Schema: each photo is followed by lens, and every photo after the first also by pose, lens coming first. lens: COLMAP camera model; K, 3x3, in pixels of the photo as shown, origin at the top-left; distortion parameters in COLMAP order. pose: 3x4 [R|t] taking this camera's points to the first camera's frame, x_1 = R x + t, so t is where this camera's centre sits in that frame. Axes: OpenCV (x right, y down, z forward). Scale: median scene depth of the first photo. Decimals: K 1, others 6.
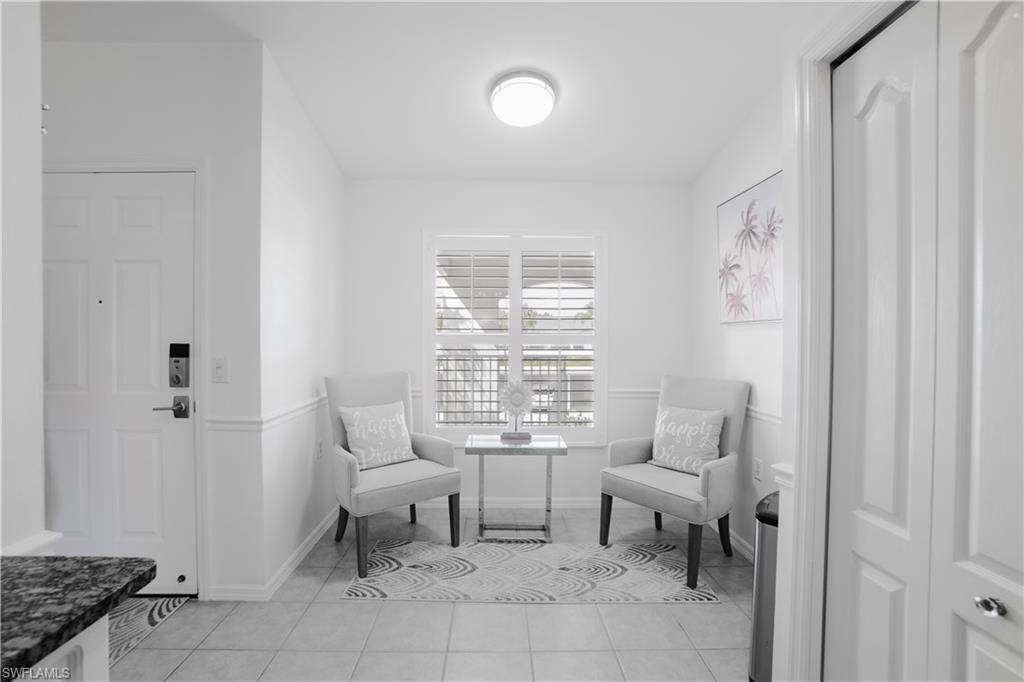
lens RADIAL K [[449.7, 0, 496.0], [0, 449.7, 343.7], [0, 0, 1]] dist [-0.052144, 0.019468]
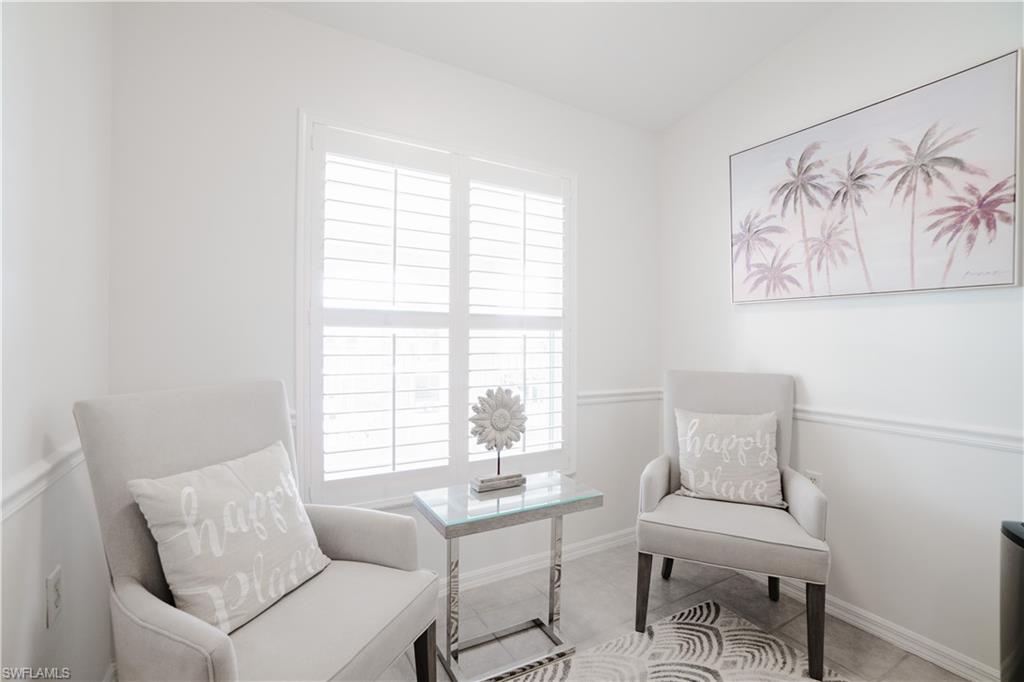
lens RADIAL K [[449.7, 0, 496.0], [0, 449.7, 343.7], [0, 0, 1]] dist [-0.052144, 0.019468]
pose [[0.876093, -0.001622, 0.482139, -0.268838], [0.003225, 0.999992, -0.002495, 0.030058], [-0.482131, 0.003741, 0.876091, 0.551109]]
